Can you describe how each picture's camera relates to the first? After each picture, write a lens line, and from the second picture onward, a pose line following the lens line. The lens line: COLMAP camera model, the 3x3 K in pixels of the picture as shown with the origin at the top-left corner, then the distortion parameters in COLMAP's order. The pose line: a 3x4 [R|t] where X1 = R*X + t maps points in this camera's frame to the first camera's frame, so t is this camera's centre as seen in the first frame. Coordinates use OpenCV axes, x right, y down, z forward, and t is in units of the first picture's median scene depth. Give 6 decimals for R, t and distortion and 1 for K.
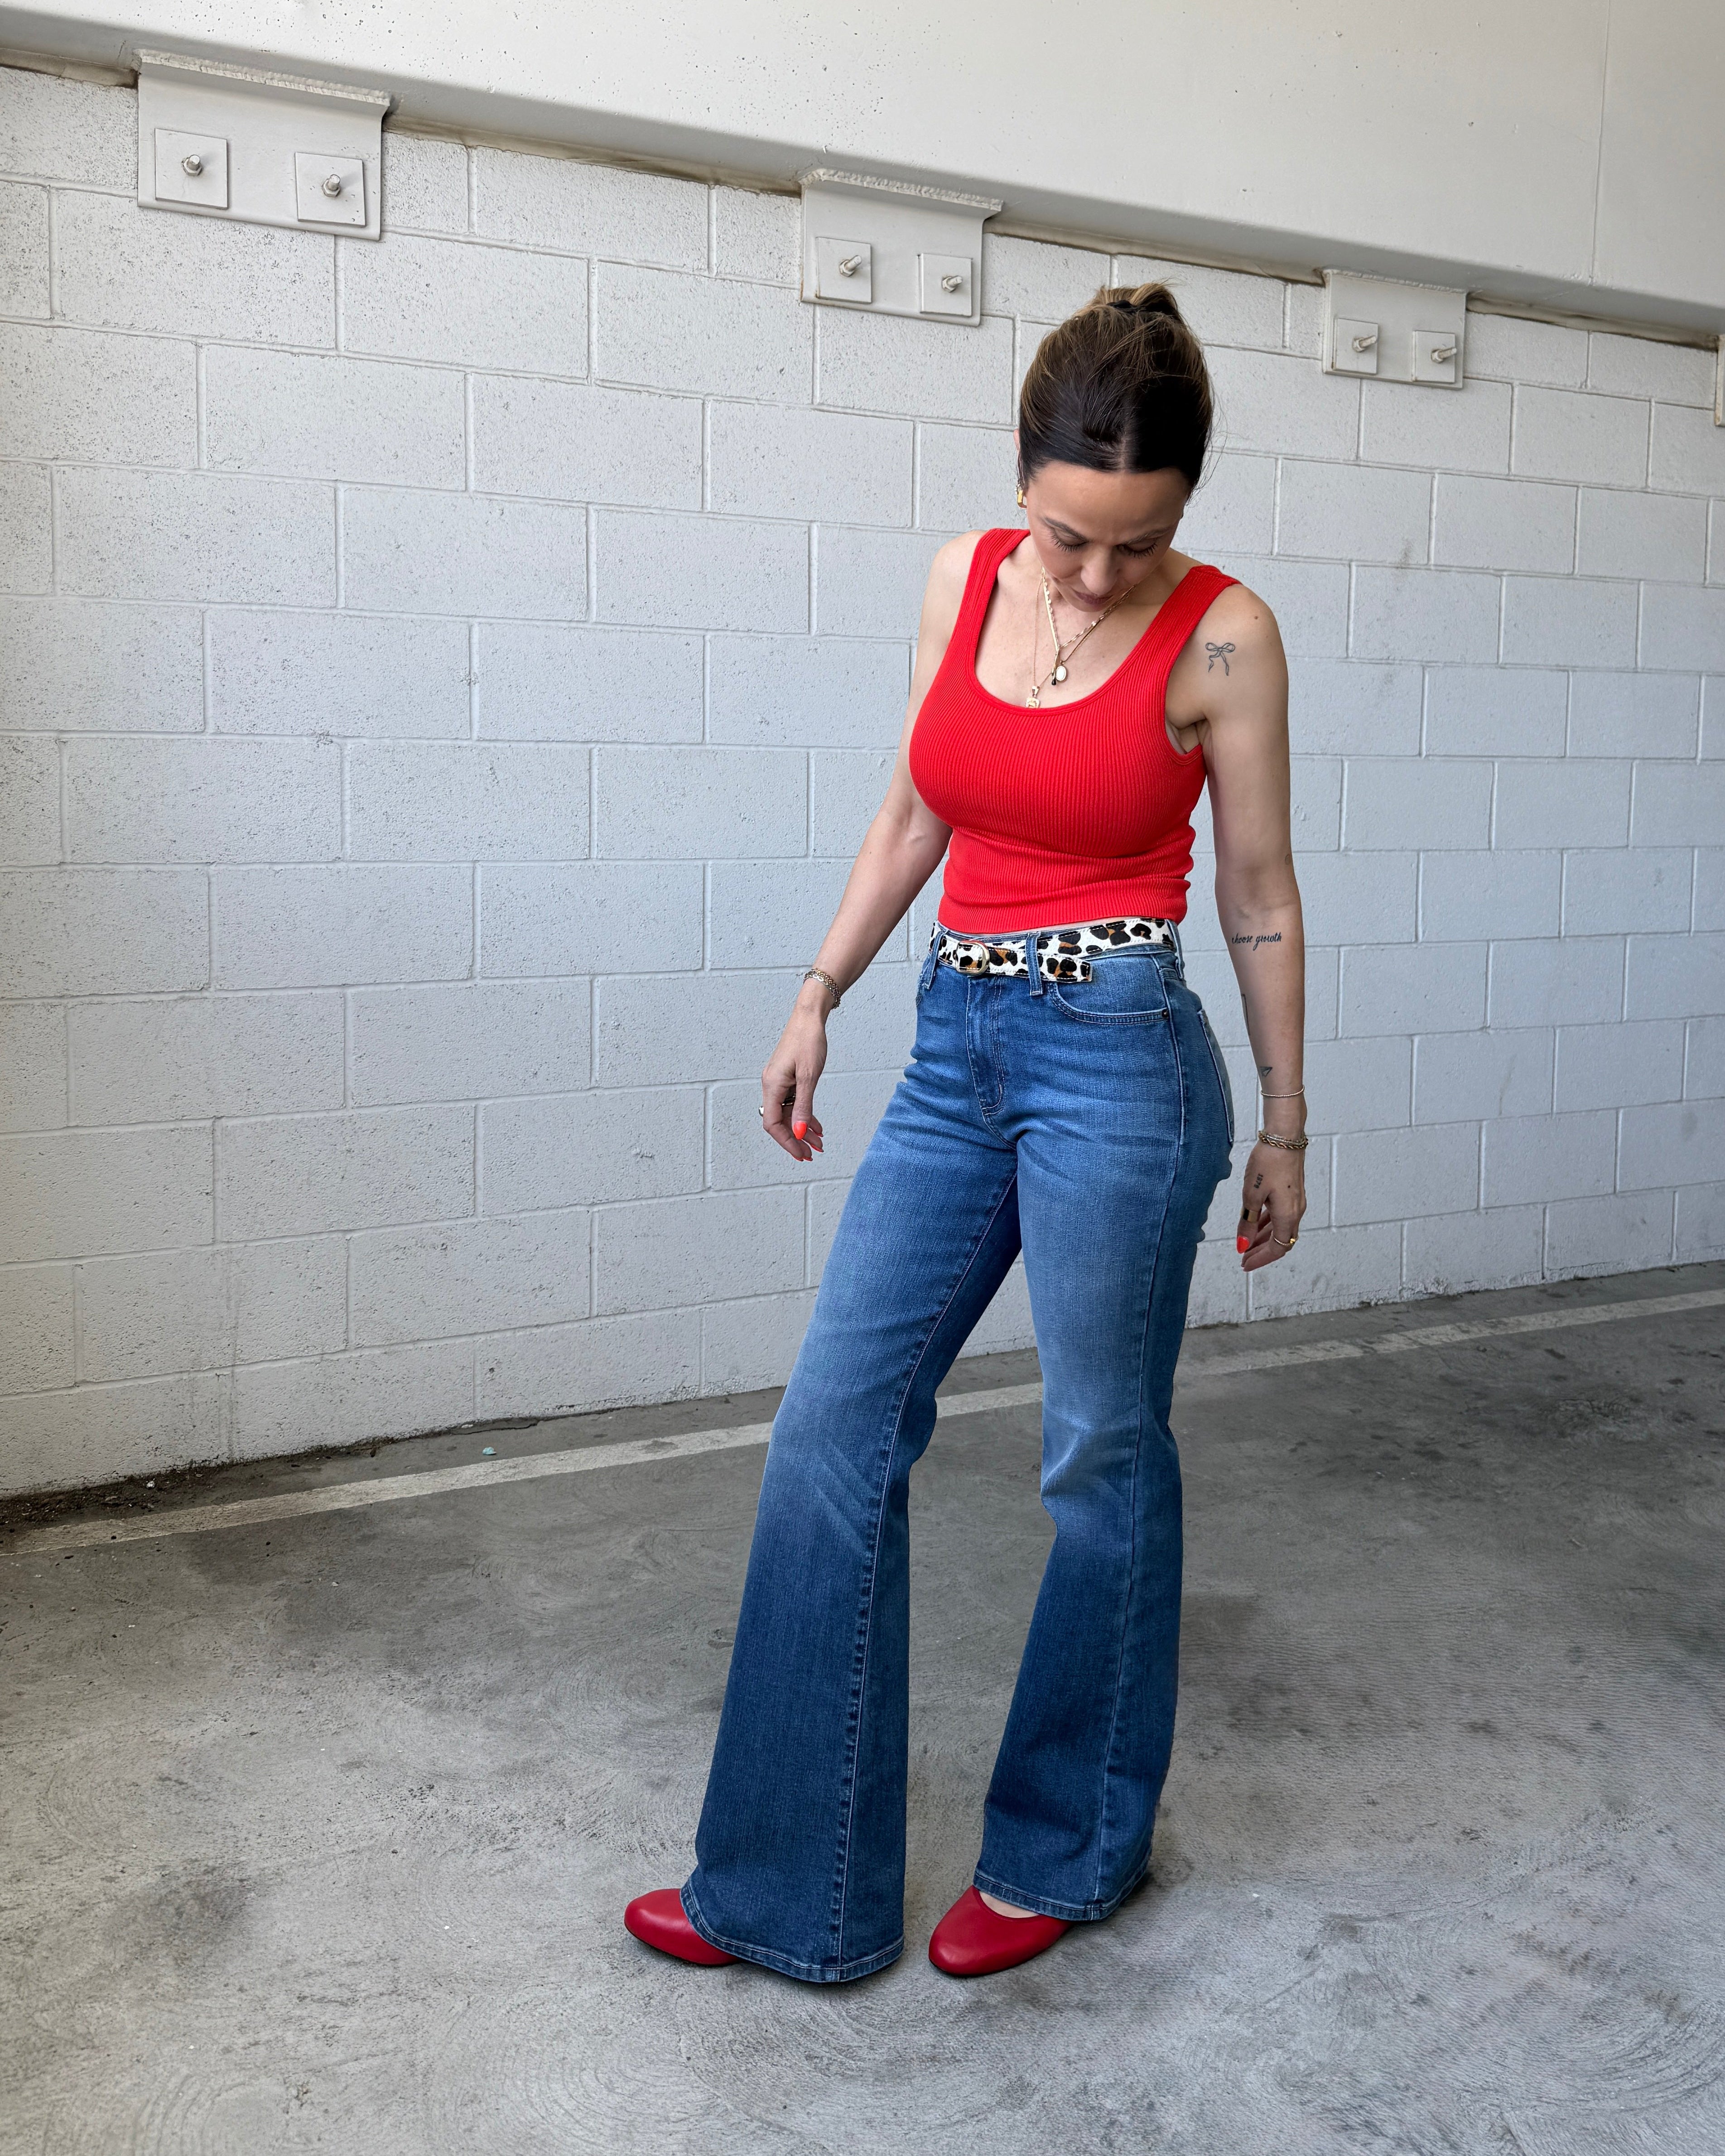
lens RADIAL K [[2433.5, 0, 888.8], [0, 2433.5, 965.2], [0, 0, 1]] dist [0.138591, 0.000000]
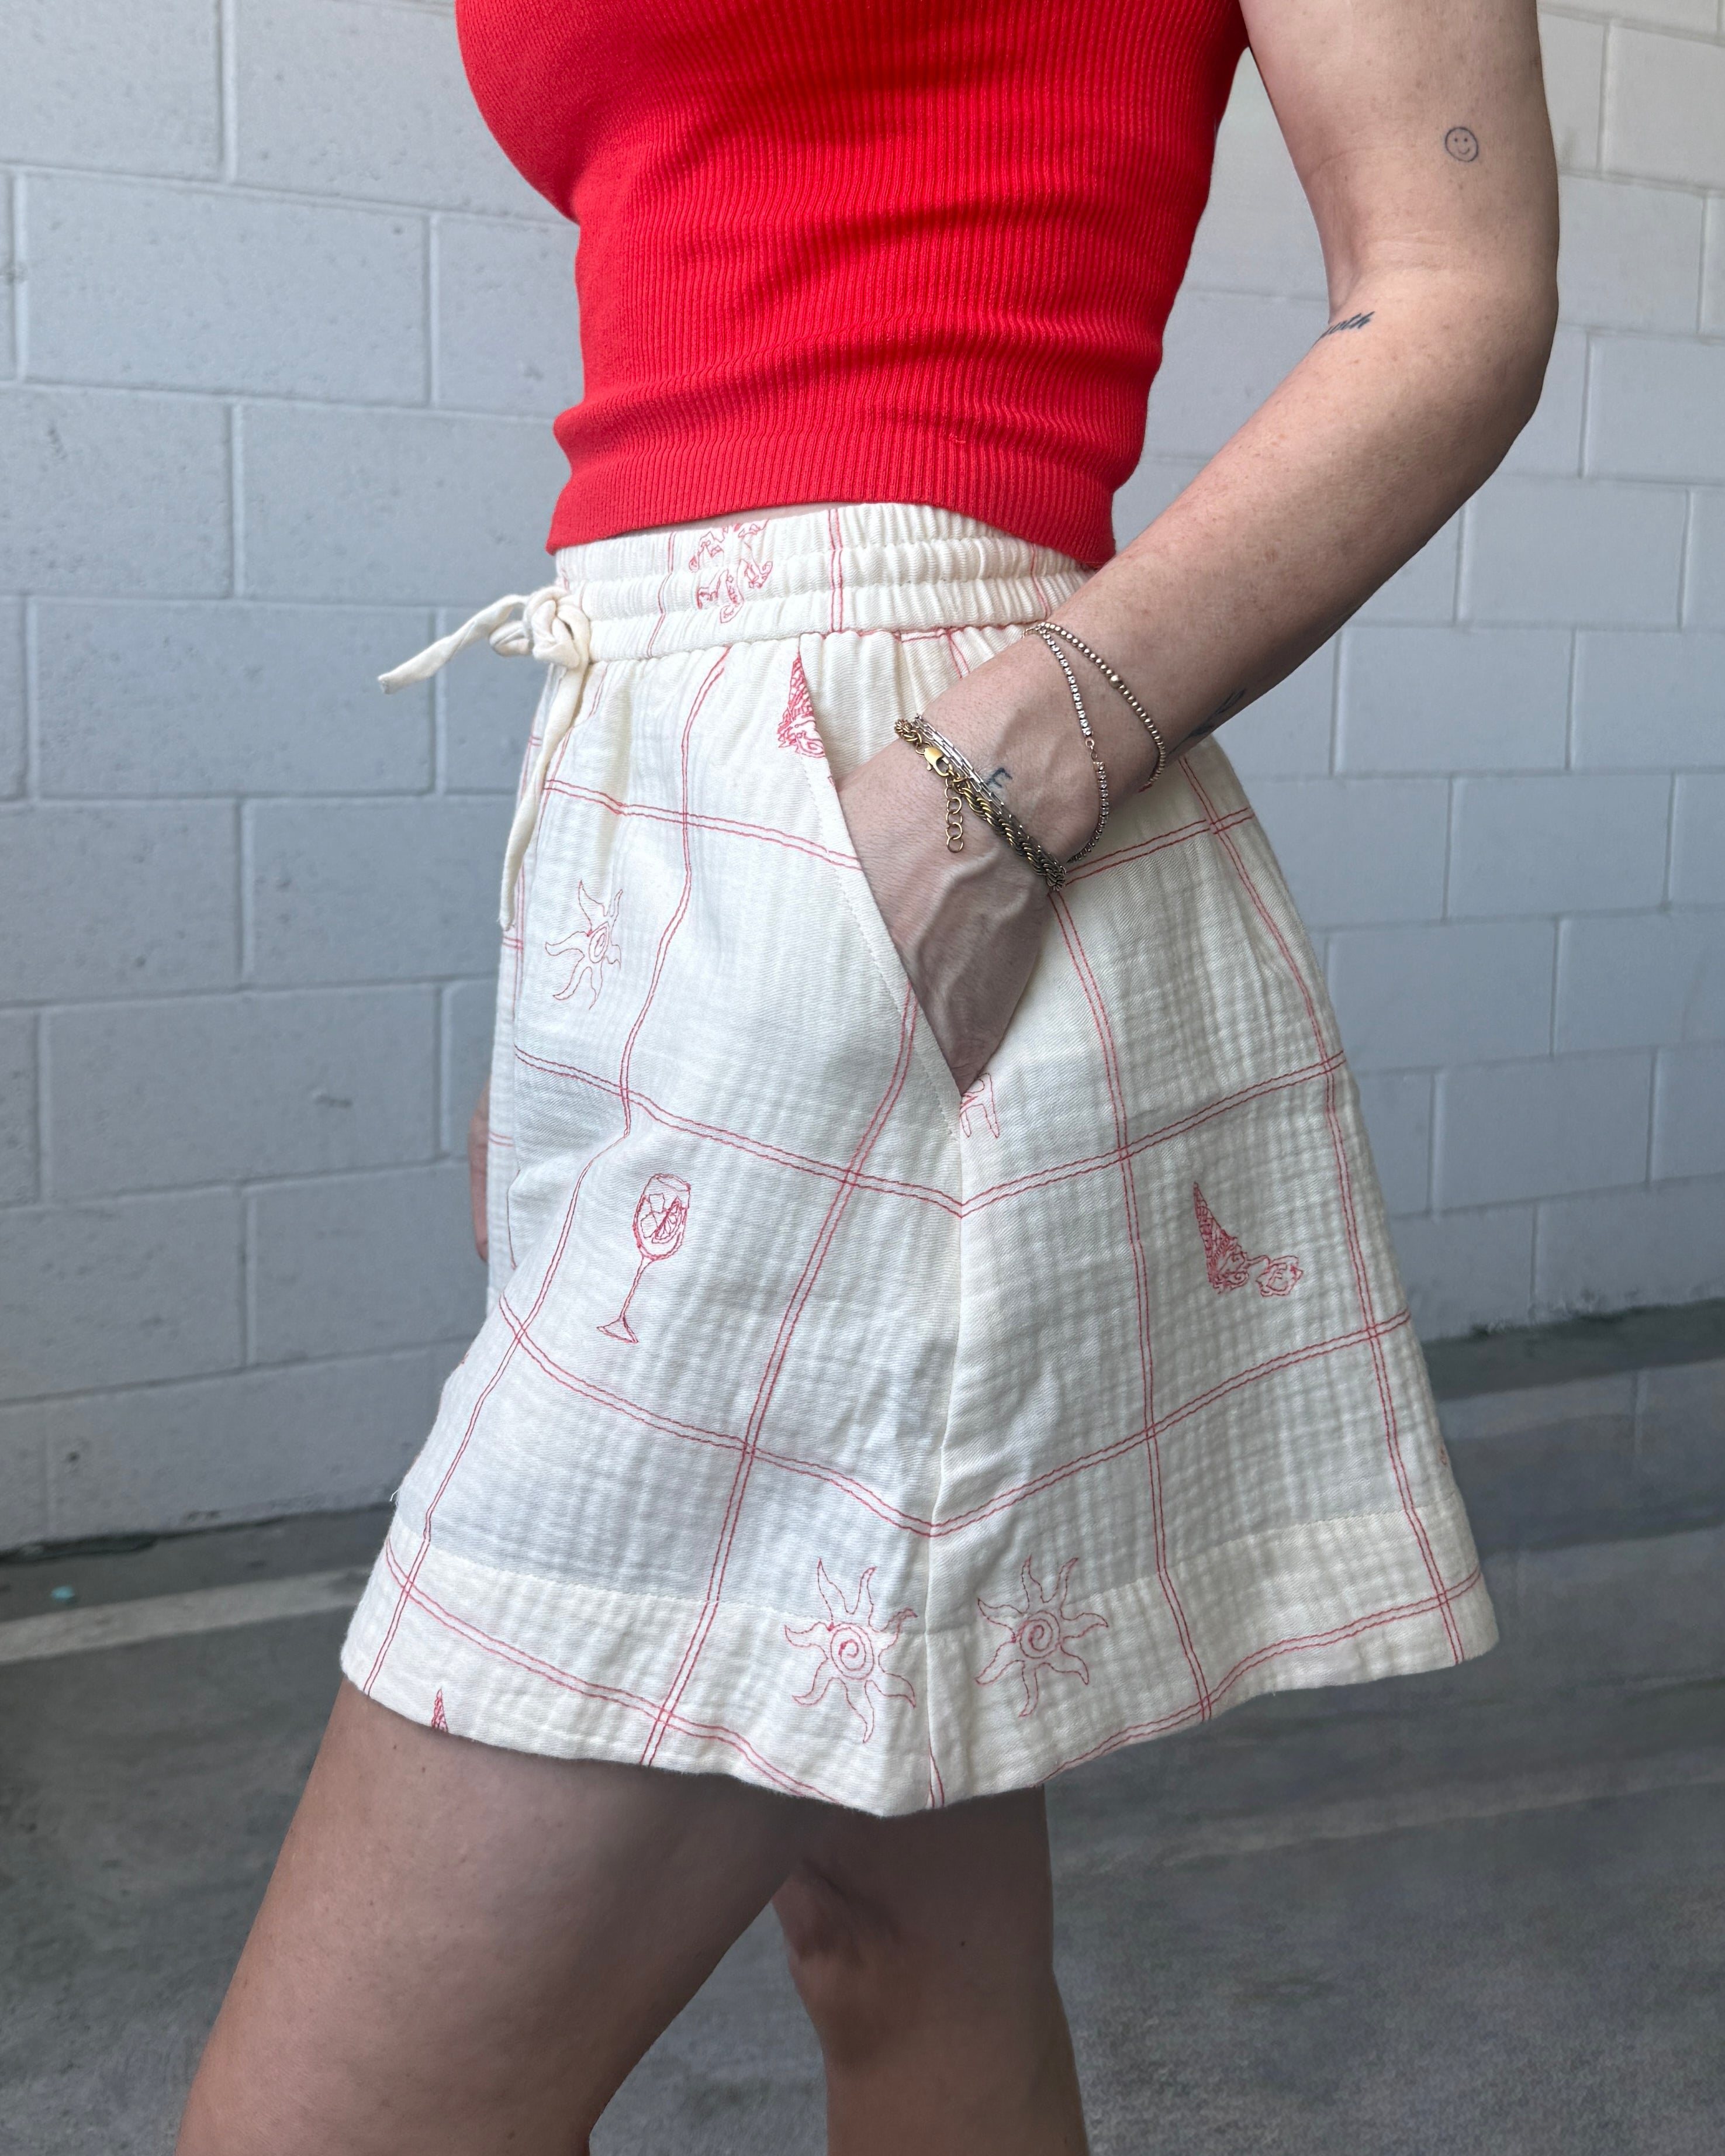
lens RADIAL K [[2449.1, 0, 873.1], [0, 2449.1, 1018.7], [0, 0, 1]] dist [0.001065, 0.000000]
pose [[0.999105, 0.002209, 0.042235, 0.007281], [-0.003895, 0.999197, 0.039887, 0.034758], [-0.042113, -0.040016, 0.998311, 0.411102]]
